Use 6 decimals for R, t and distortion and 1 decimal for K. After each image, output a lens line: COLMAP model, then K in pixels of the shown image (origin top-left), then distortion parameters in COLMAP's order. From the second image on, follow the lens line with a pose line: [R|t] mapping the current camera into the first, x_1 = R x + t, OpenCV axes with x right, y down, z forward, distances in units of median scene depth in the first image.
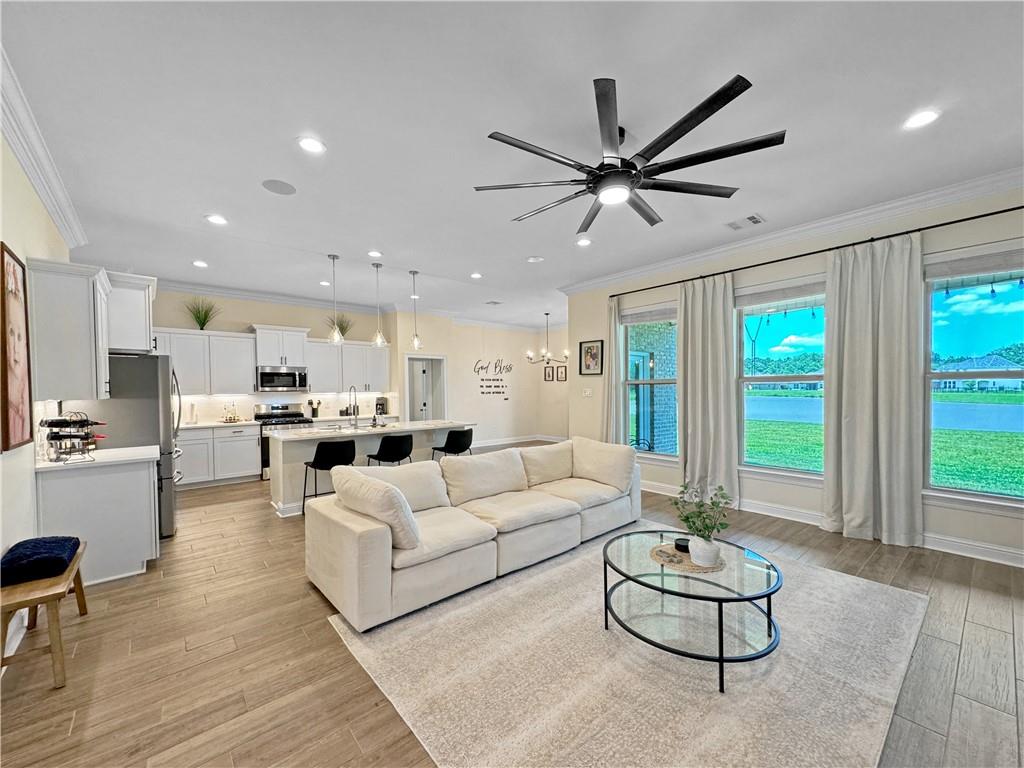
lens RADIAL K [[409.6, 0, 511.0], [0, 409.6, 392.9], [0, 0, 1]] dist [0.005287, 0.000095]
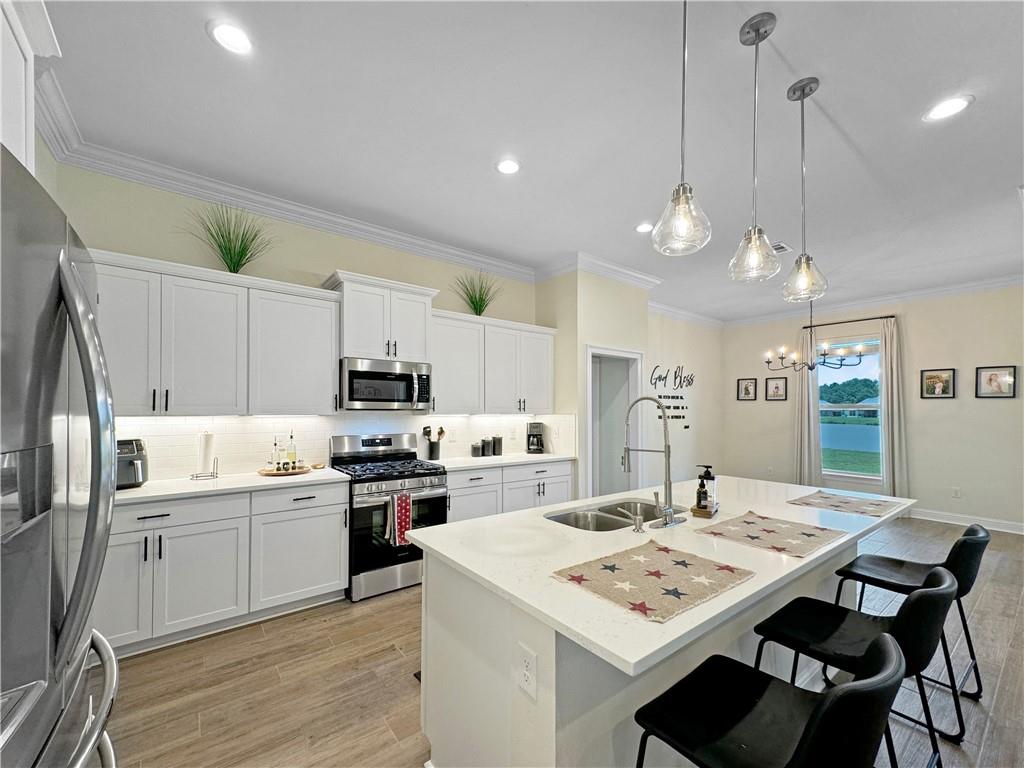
lens RADIAL K [[409.6, 0, 523.5], [0, 409.6, 403.7], [0, 0, 1]] dist [0.005287, 0.000095]
pose [[0.999575, 0.017028, -0.023666, -0.348258], [-0.017607, 0.999546, -0.024445, -0.002236], [0.023239, 0.024852, 0.999421, 0.463575]]
